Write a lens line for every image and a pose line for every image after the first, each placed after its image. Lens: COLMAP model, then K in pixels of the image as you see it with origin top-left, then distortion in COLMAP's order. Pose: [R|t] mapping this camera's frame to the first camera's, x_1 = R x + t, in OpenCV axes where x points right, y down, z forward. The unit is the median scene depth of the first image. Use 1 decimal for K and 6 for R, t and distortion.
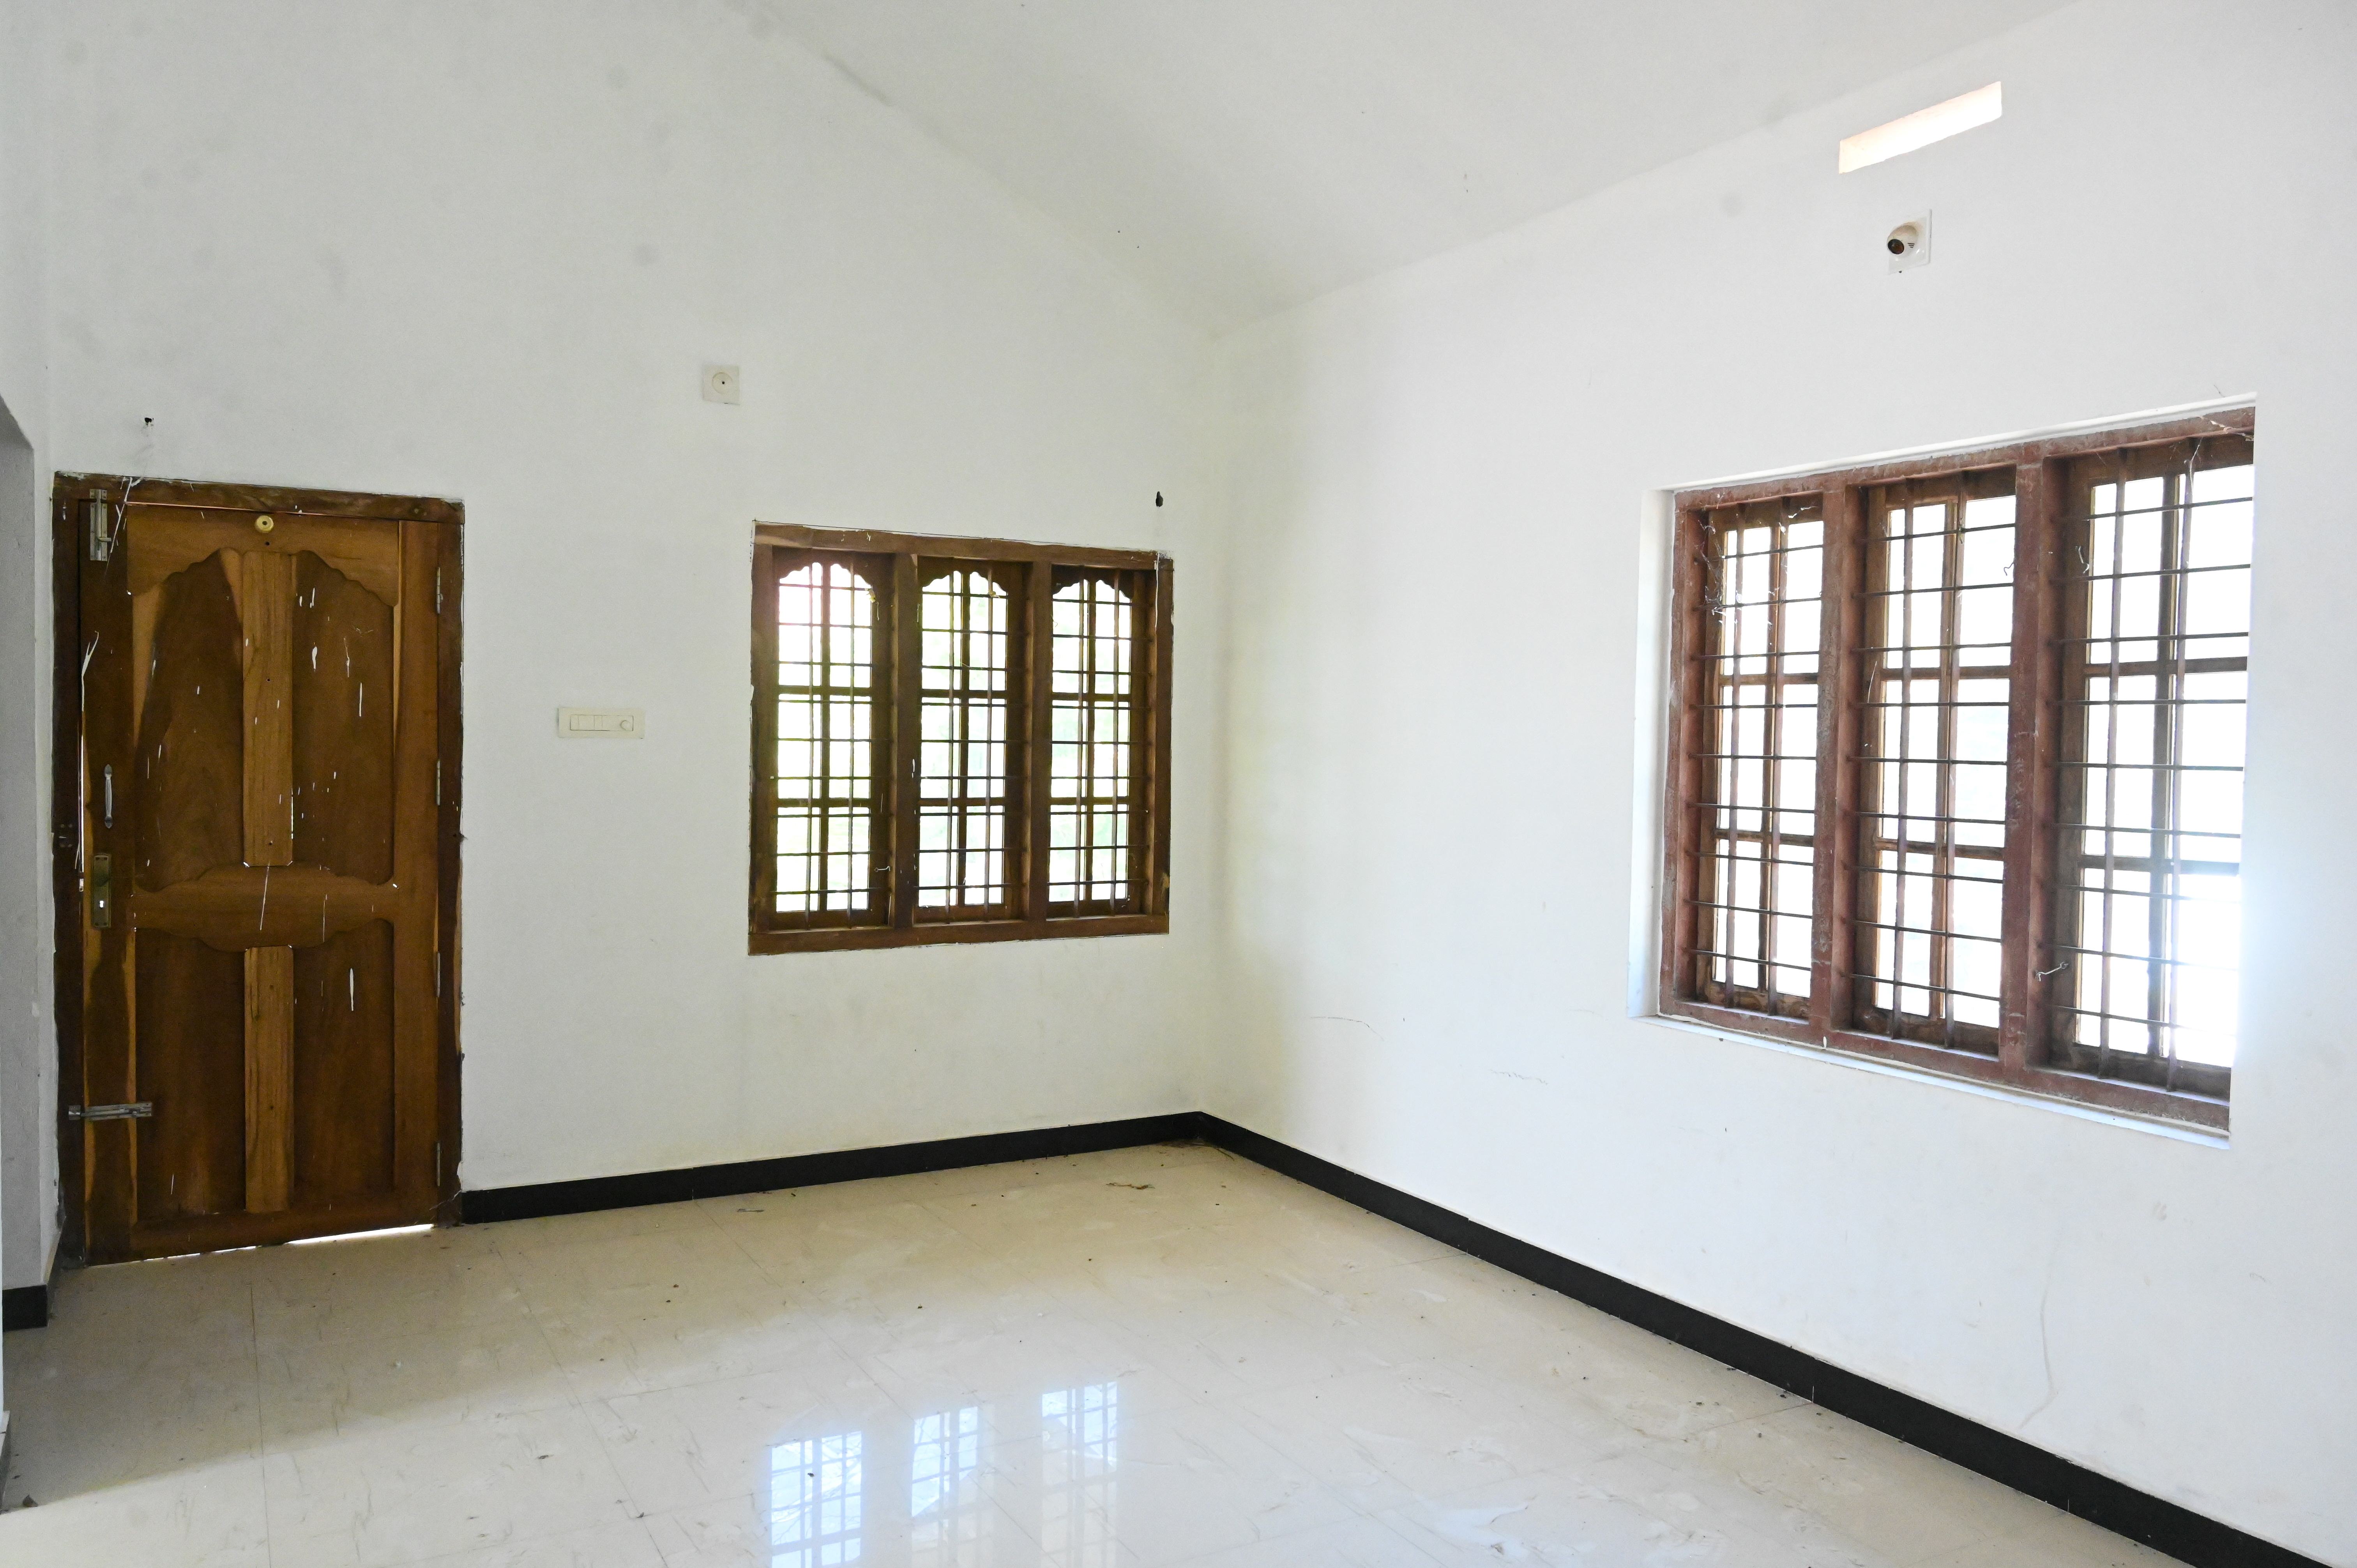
lens RADIAL K [[1730.8, 0, 1178.5], [0, 1730.8, 784.0], [0, 0, 1]] dist [0.003686, 0.000364]
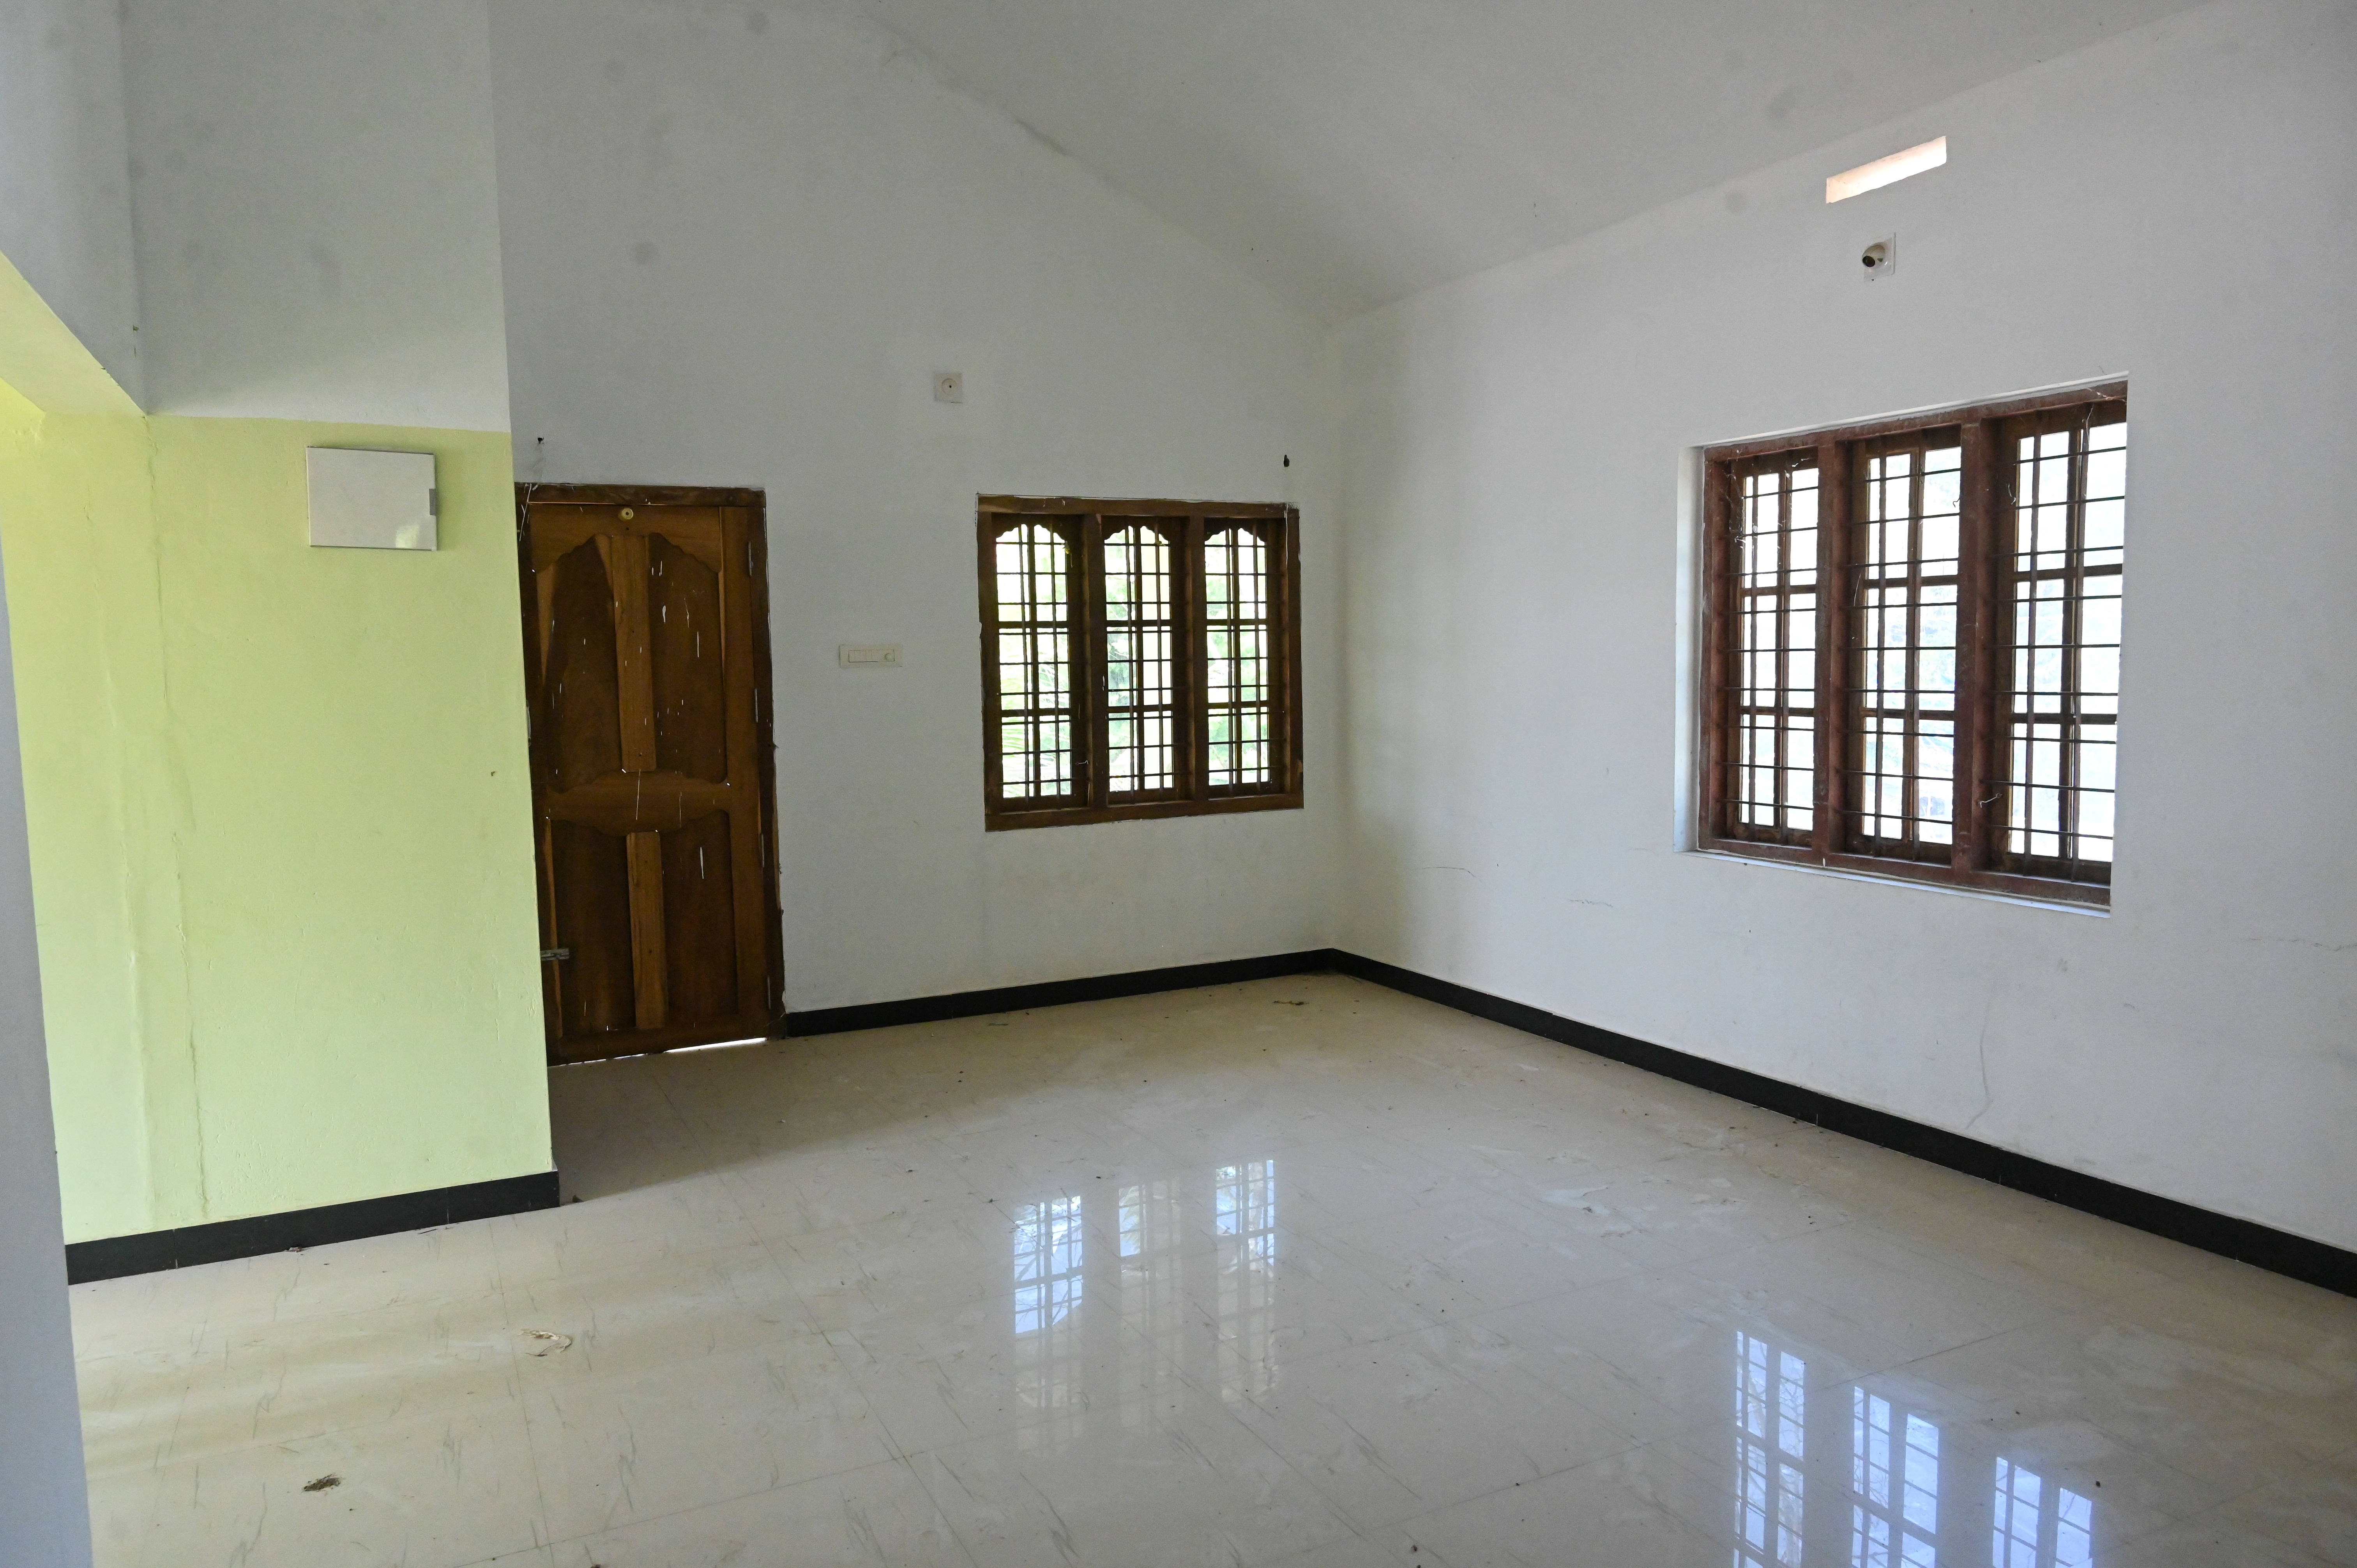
lens RADIAL K [[1583.1, 0, 1178.5], [0, 1583.1, 784.0], [0, 0, 1]] dist [0.003294, -0.000491]
pose [[0.998326, -0.031030, -0.048806, -0.051999], [0.033614, 0.998026, 0.053043, 0.006067], [0.047064, -0.054594, 0.997399, -0.198919]]
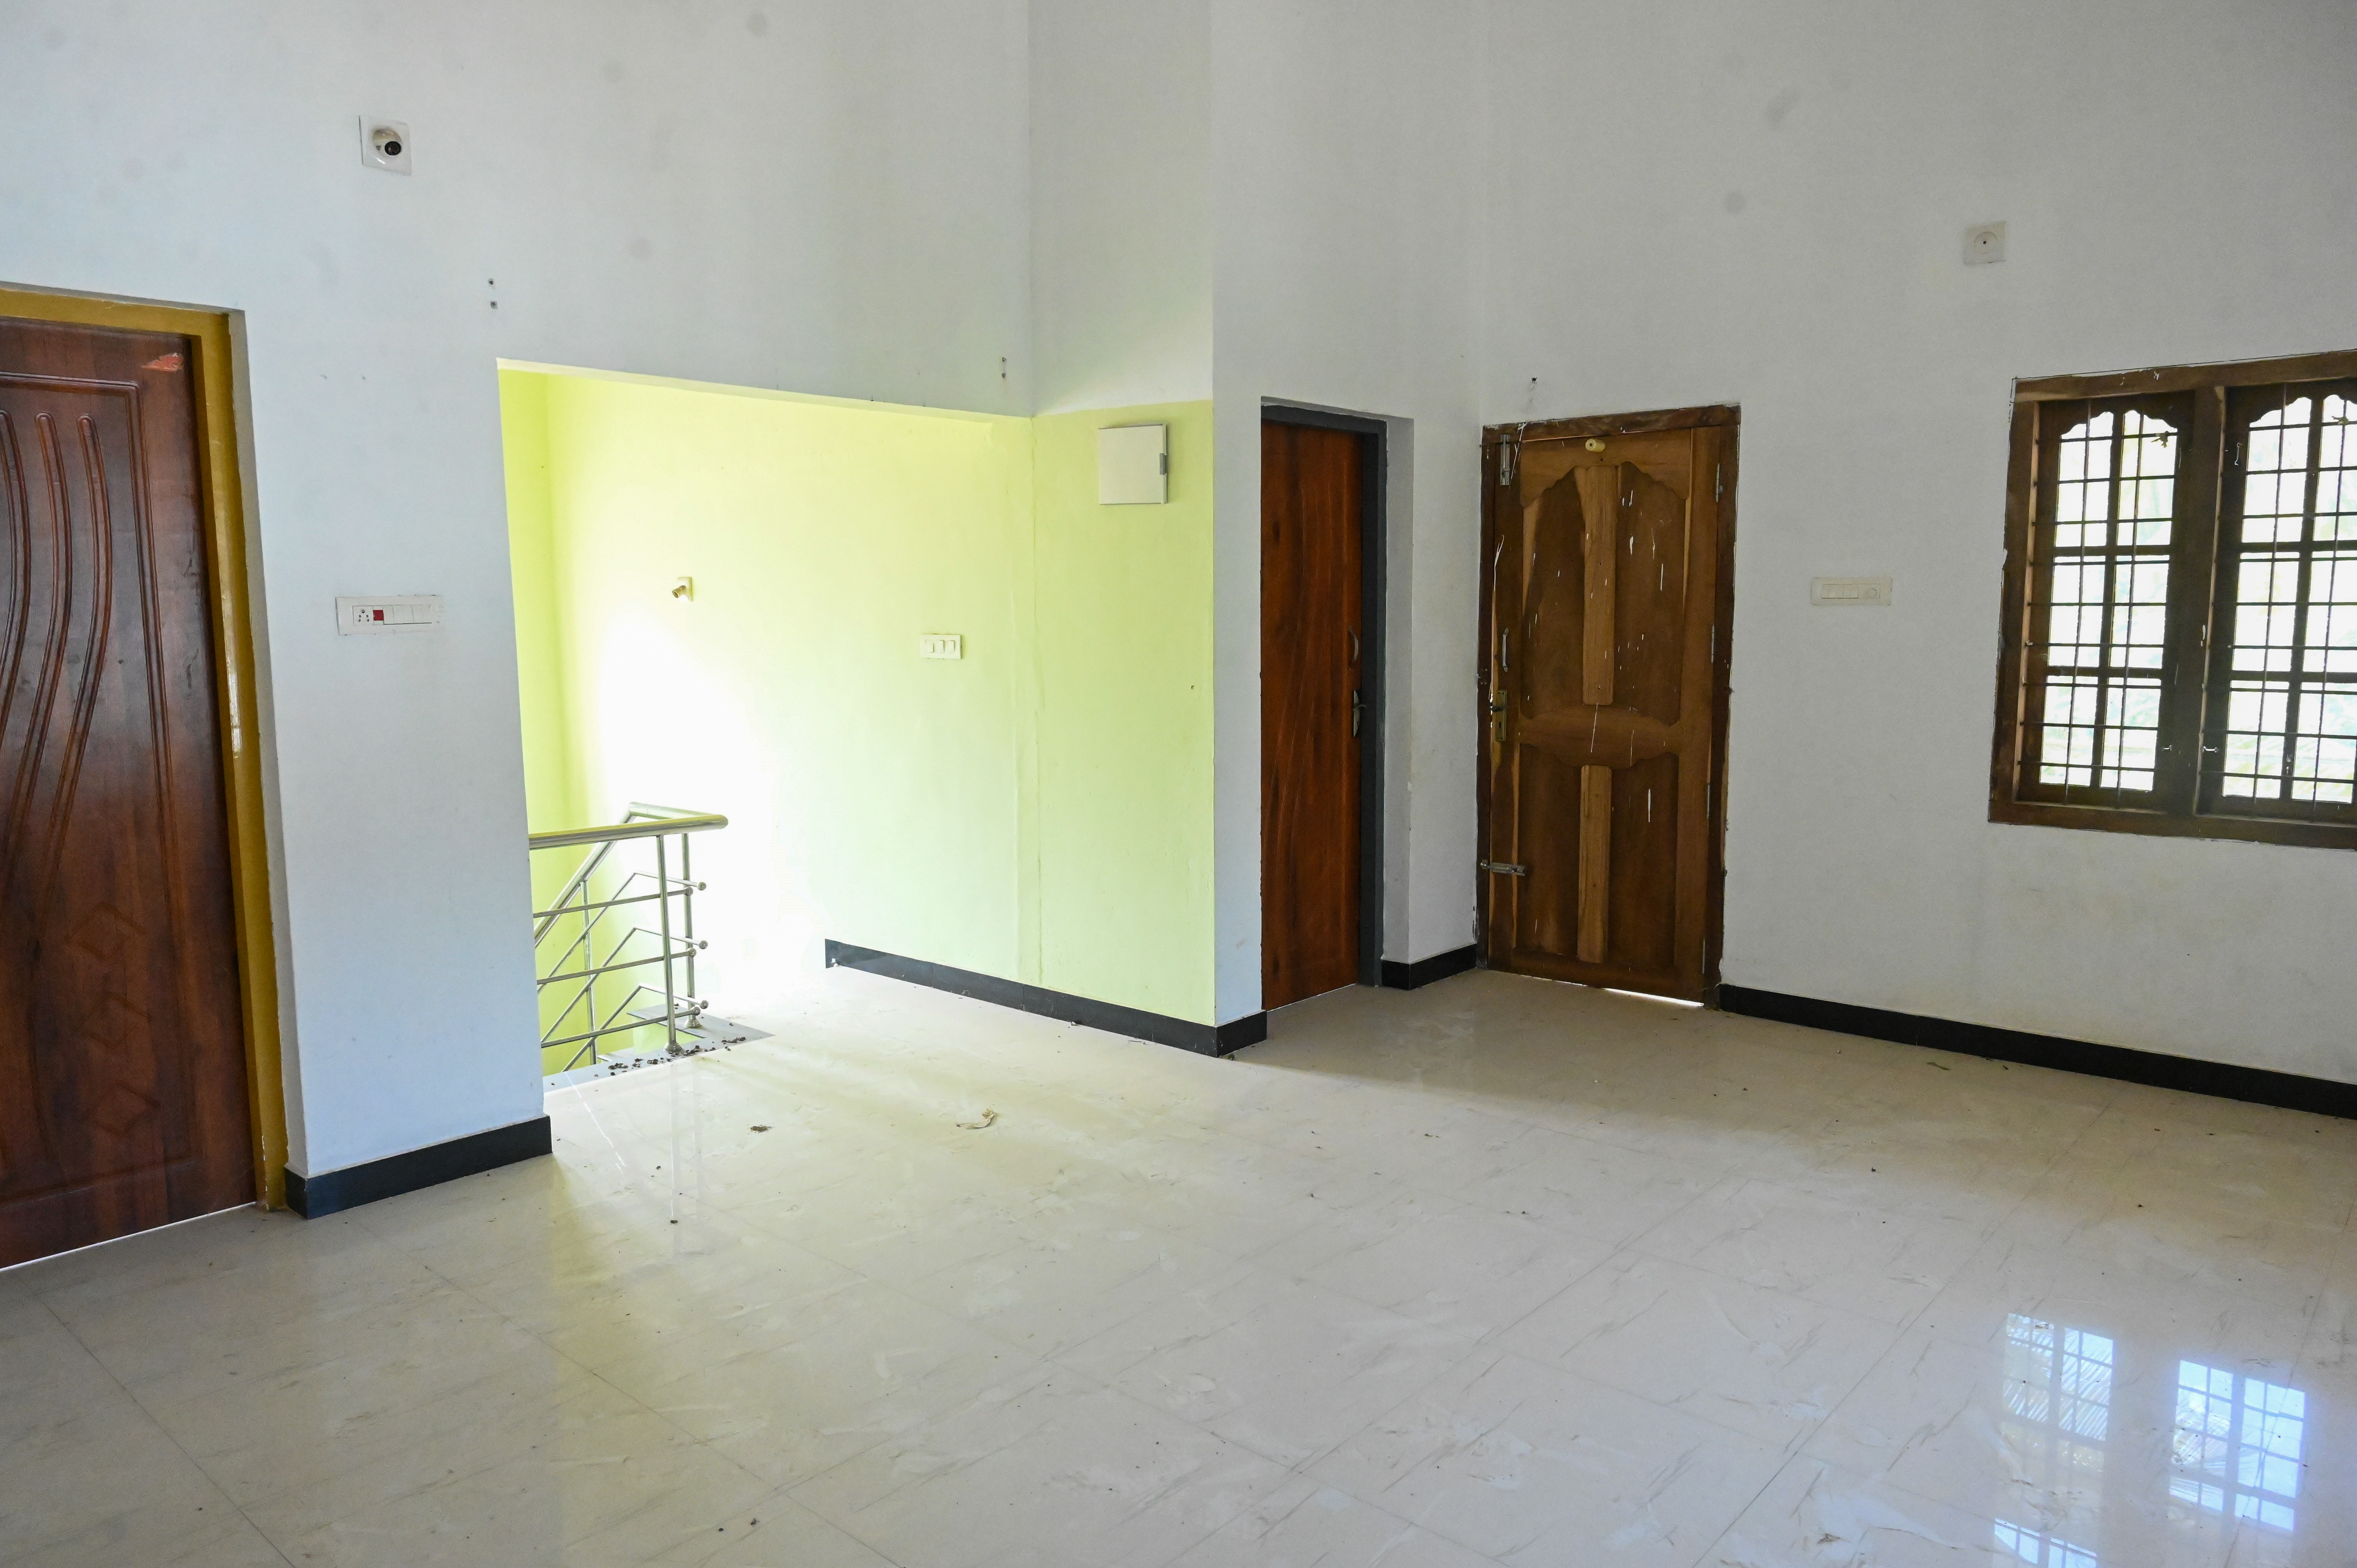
lens RADIAL K [[1583.1, 0, 1178.5], [0, 1583.1, 784.0], [0, 0, 1]] dist [0.003294, -0.000491]
pose [[0.337353, 0.093980, -0.936675, 0.514880], [-0.017373, 0.995456, 0.093620, -0.000574], [0.941218, -0.015310, 0.337453, 0.287957]]
